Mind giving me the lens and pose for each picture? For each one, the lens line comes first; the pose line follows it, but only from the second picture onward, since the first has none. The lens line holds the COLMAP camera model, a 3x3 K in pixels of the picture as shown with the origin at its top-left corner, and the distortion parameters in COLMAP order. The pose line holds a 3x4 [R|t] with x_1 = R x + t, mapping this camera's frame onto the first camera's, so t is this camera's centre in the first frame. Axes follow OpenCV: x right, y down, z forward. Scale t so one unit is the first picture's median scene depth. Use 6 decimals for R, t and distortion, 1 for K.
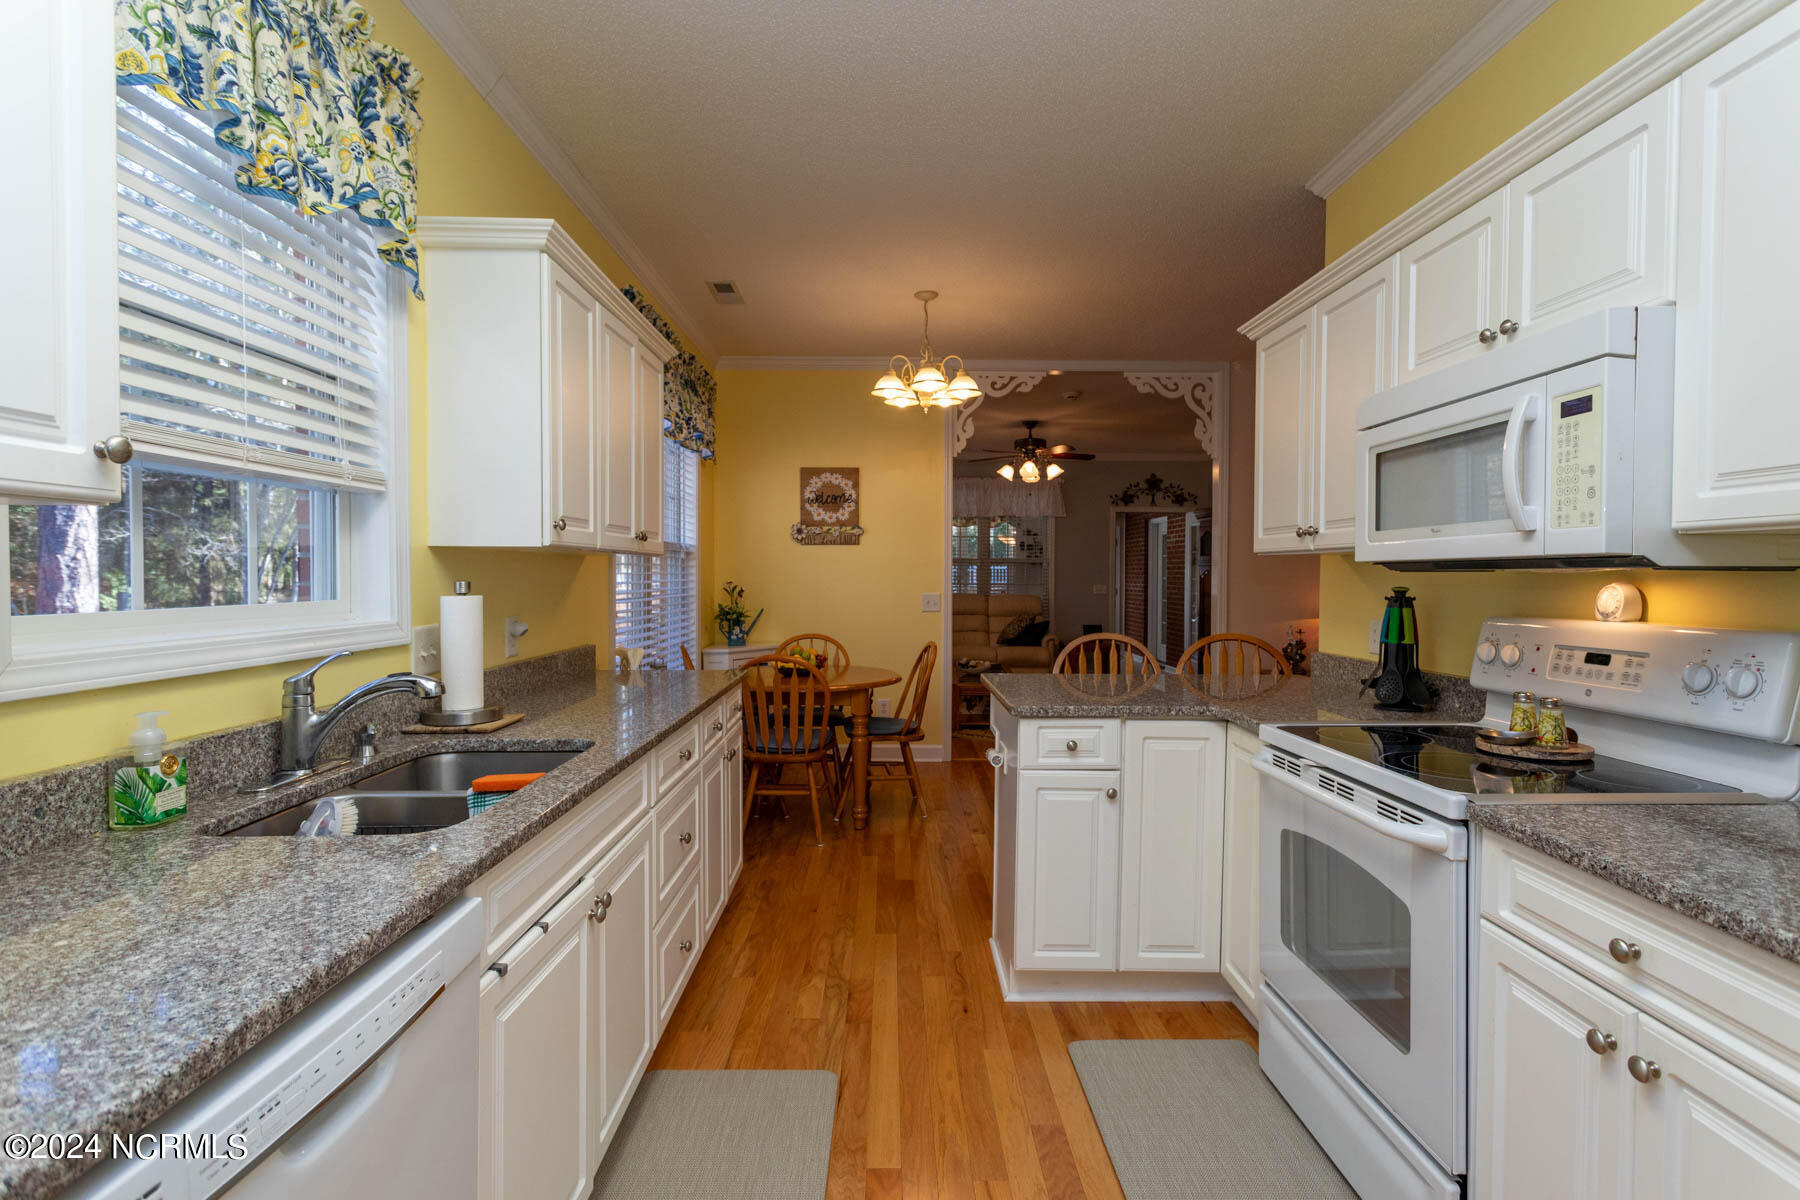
lens RADIAL K [[857.0, 0, 902.3], [0, 857.0, 591.7], [0, 0, 1]] dist [0.000414, 0.000846]
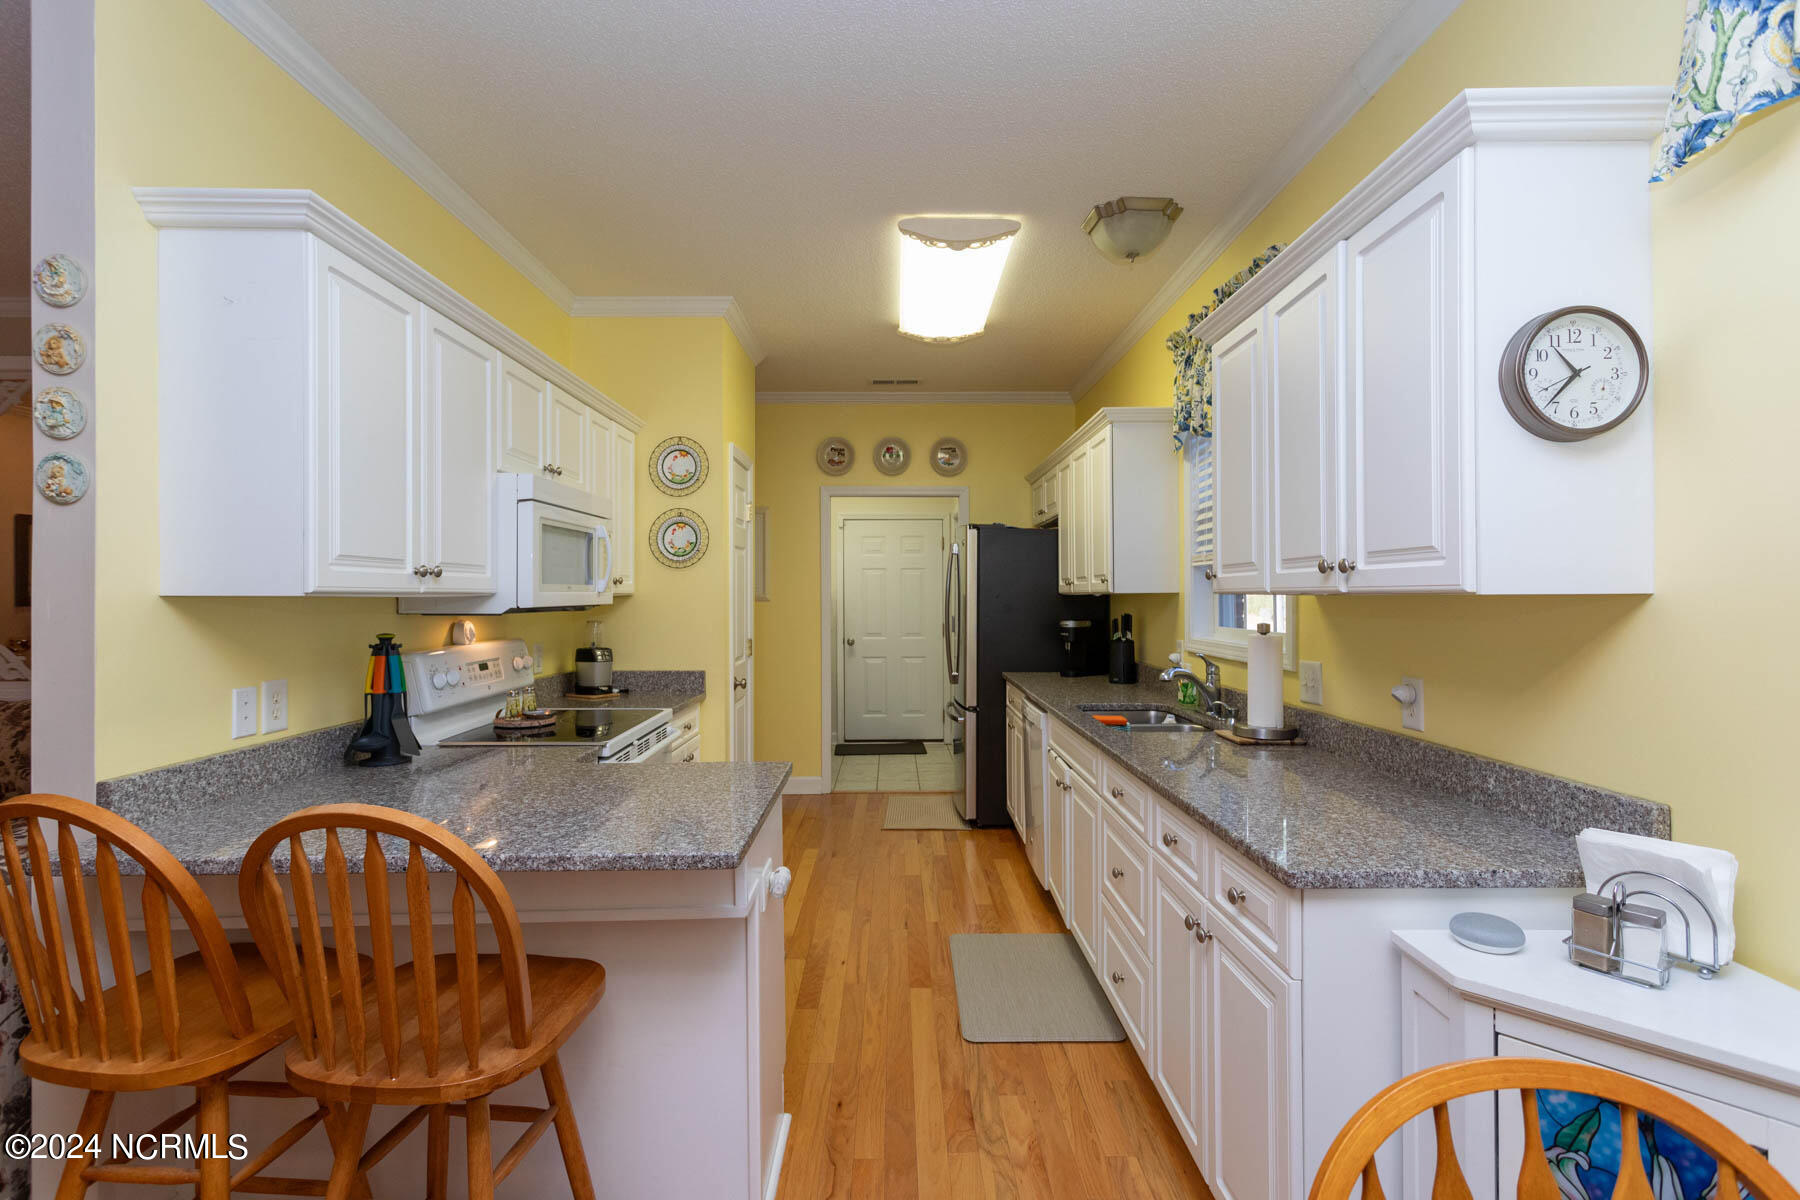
lens RADIAL K [[848.8, 0, 904.6], [0, 848.8, 591.6], [0, 0, 1]] dist [0.000945, 0.001494]
pose [[-0.999999, 0.000190, 0.001494, 0.002057], [0.000215, 0.999859, 0.016817, -0.028892], [-0.001491, 0.016817, -0.999857, 0.822545]]
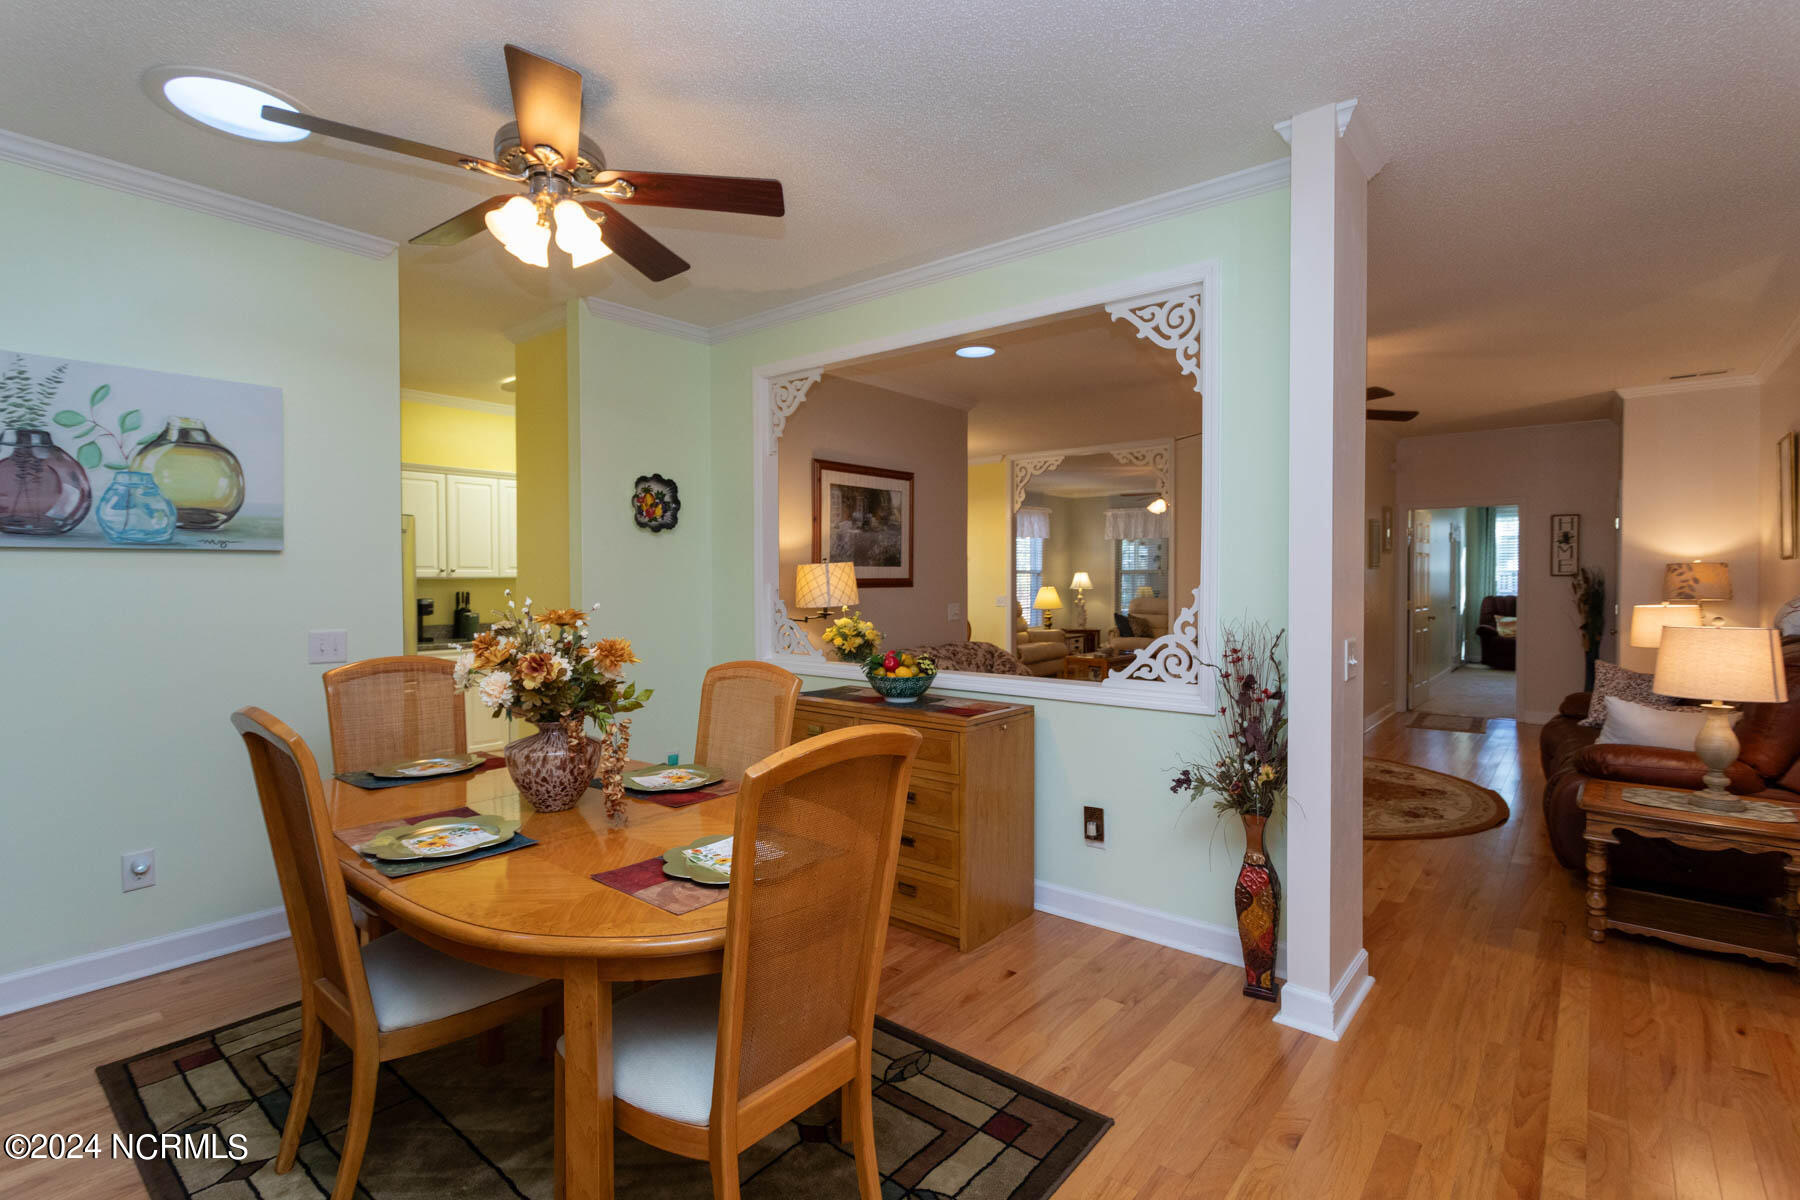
lens RADIAL K [[848.8, 0, 904.6], [0, 848.8, 591.6], [0, 0, 1]] dist [0.000945, 0.001494]
pose [[0.766010, 0.002922, -0.642822, 0.959198], [-0.007643, 0.999960, -0.004563, 0.003233], [0.642784, 0.008409, 0.766002, -0.391188]]
